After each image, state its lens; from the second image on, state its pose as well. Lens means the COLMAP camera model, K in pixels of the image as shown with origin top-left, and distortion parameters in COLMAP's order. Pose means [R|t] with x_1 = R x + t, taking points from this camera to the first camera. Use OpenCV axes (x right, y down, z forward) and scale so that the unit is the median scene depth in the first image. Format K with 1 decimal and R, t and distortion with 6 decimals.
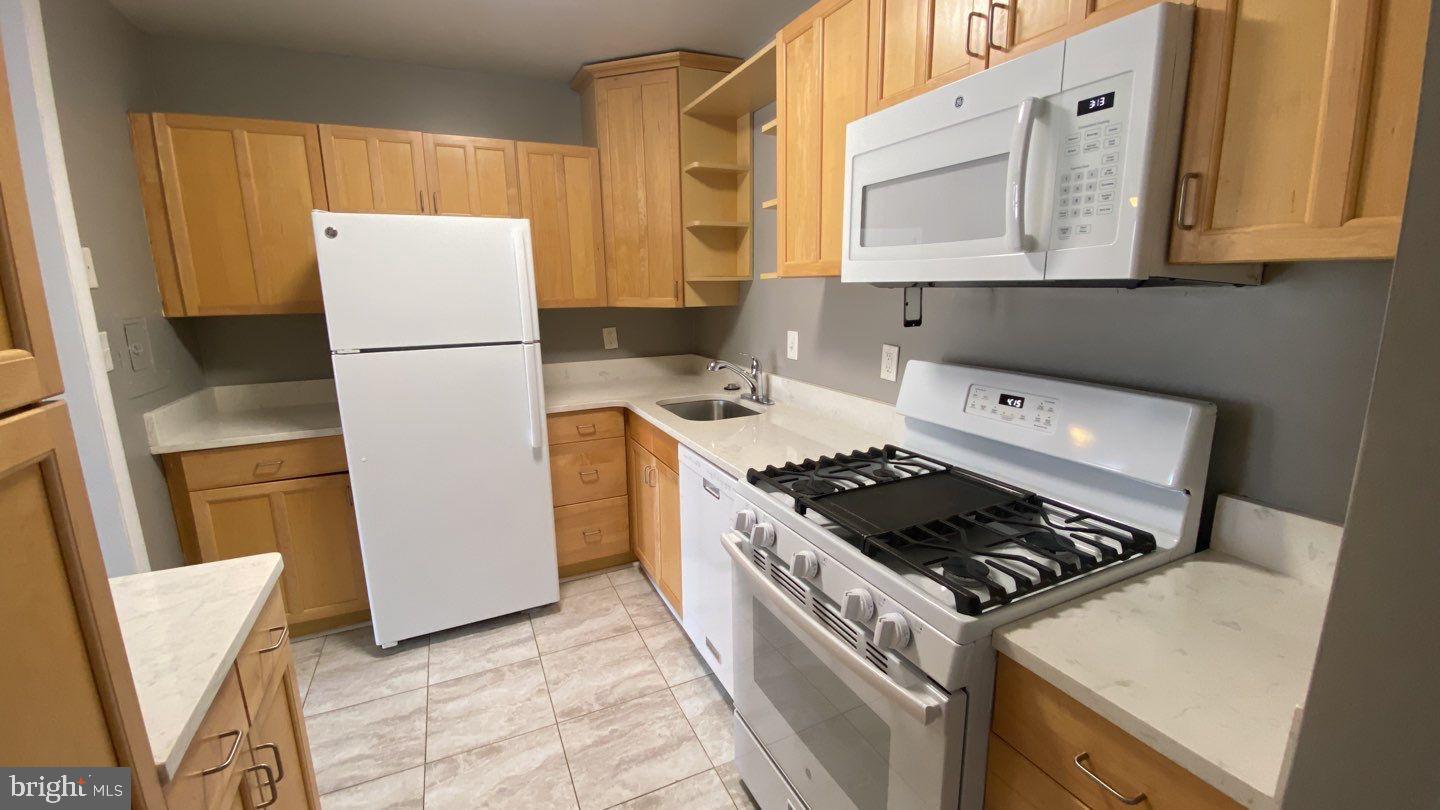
lens RADIAL K [[576.7, 0, 721.7], [0, 576.7, 400.0], [0, 0, 1]] dist [0.034212, -0.030468]
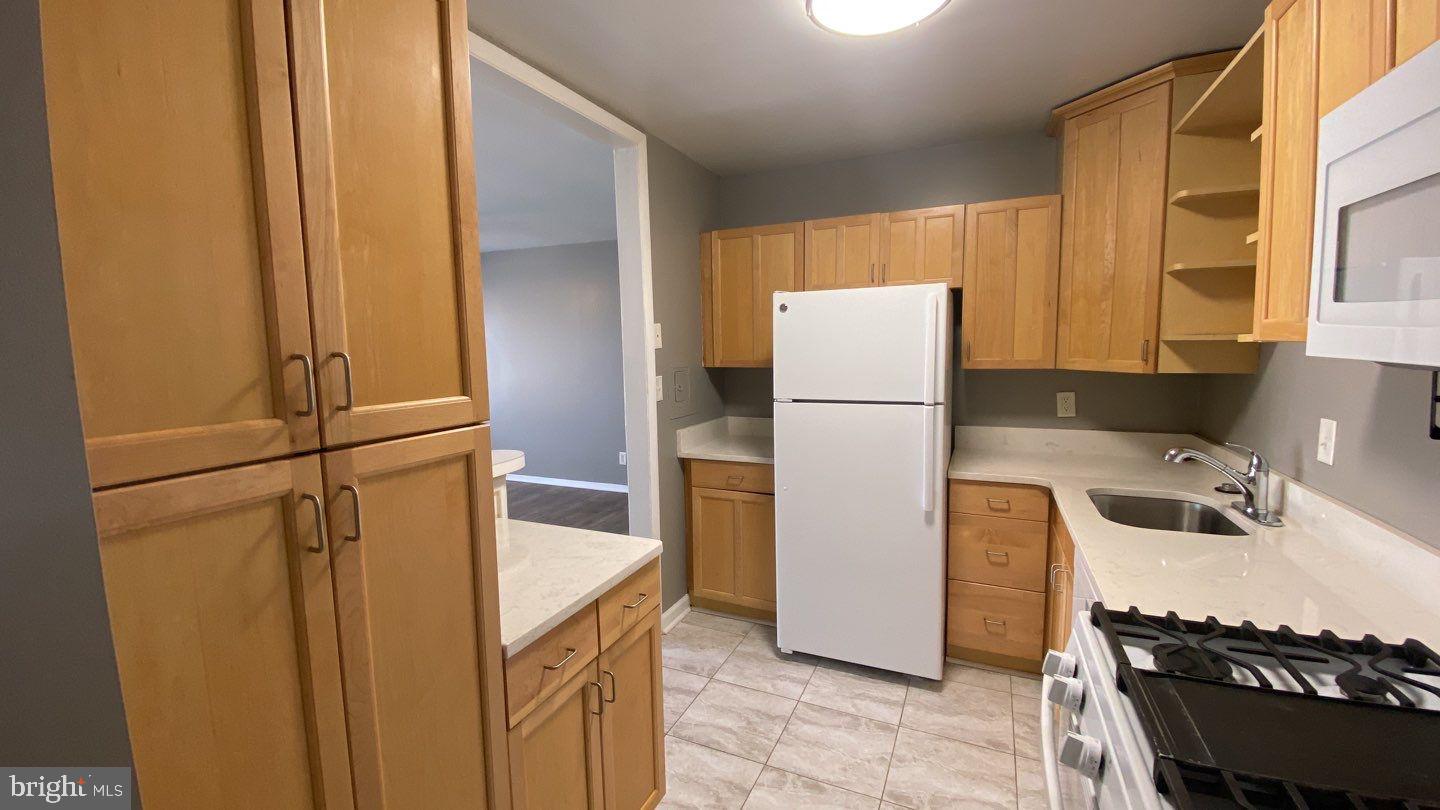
lens RADIAL K [[576.7, 0, 721.7], [0, 576.7, 400.0], [0, 0, 1]] dist [0.034212, -0.030468]
pose [[0.651710, 0.077364, -0.754513, 0.184774], [-0.141375, 0.989741, -0.020629, -0.035564], [0.745176, 0.120114, 0.655961, 0.078085]]
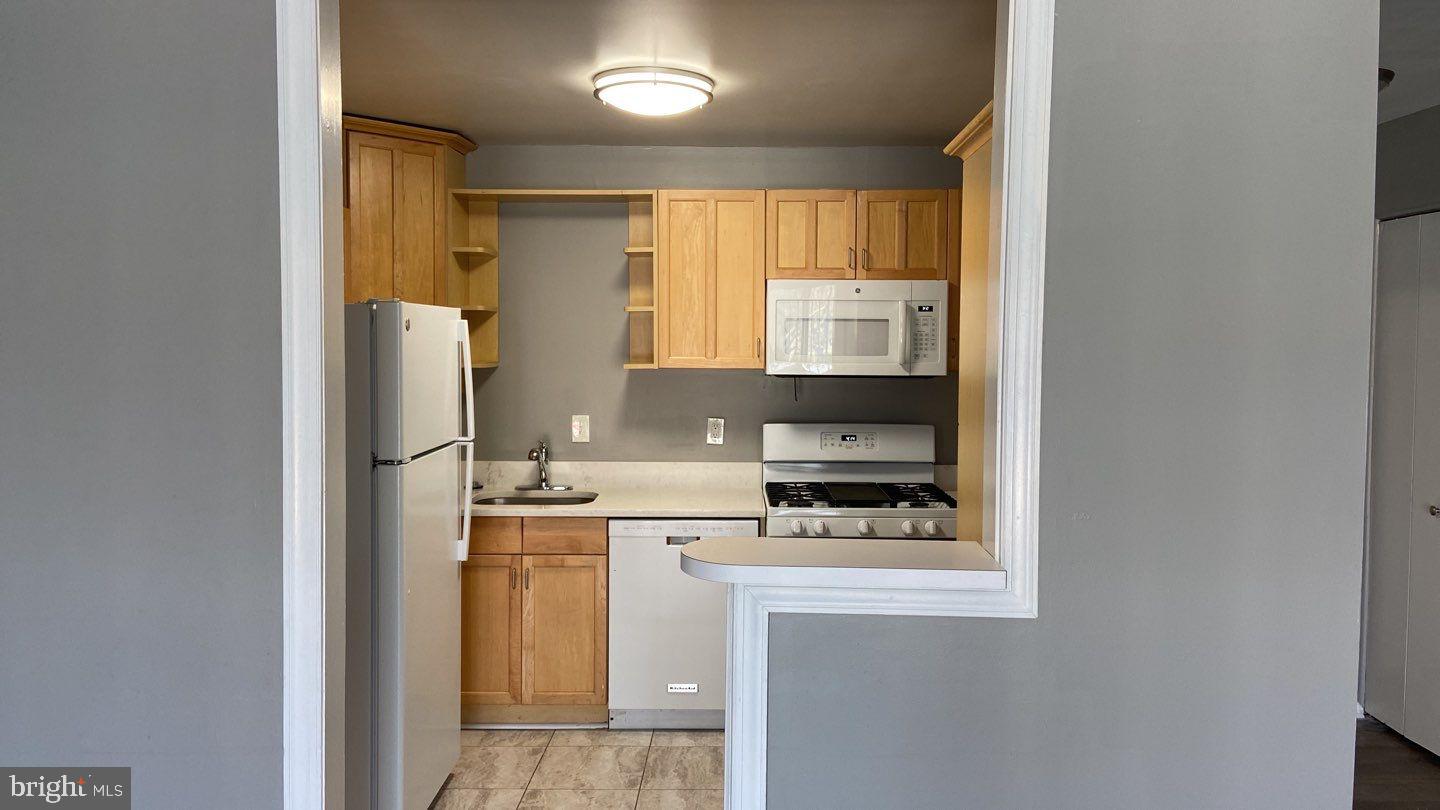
lens RADIAL K [[1048.2, 0, 720.2], [0, 1048.2, 379.8], [0, 0, 1]] dist [0.058975, 0.000120]
pose [[0.453200, -0.019970, 0.891185, -1.619099], [0.166772, 0.983996, -0.062759, -0.024045], [-0.875669, 0.177067, 0.449277, -0.099239]]
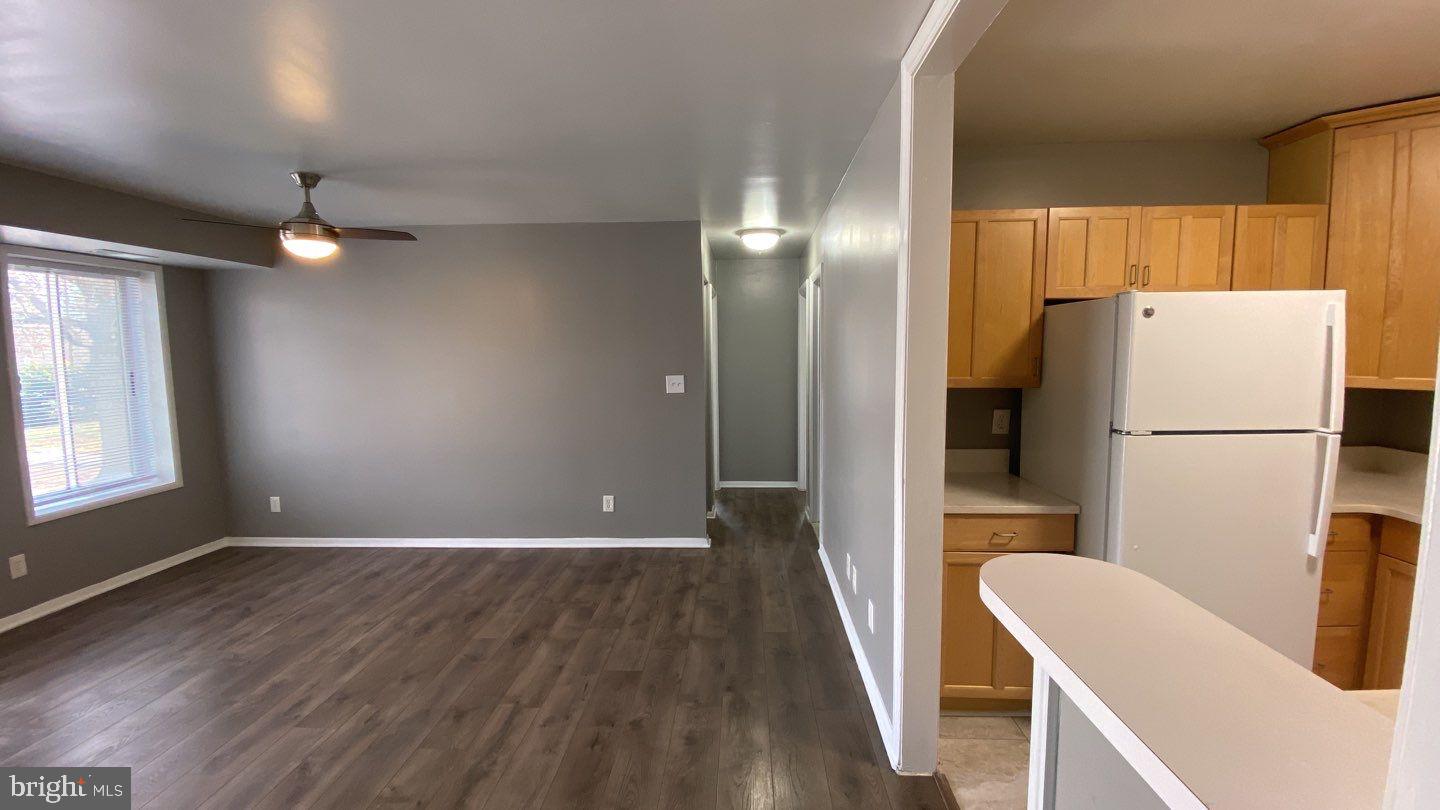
lens RADIAL K [[576.7, 0, 721.7], [0, 576.7, 400.0], [0, 0, 1]] dist [0.034212, -0.030468]
pose [[0.888918, 0.043127, -0.456031, -0.736882], [-0.089221, 0.992792, -0.080026, -0.000048], [0.449292, 0.111824, 0.886359, -0.146032]]
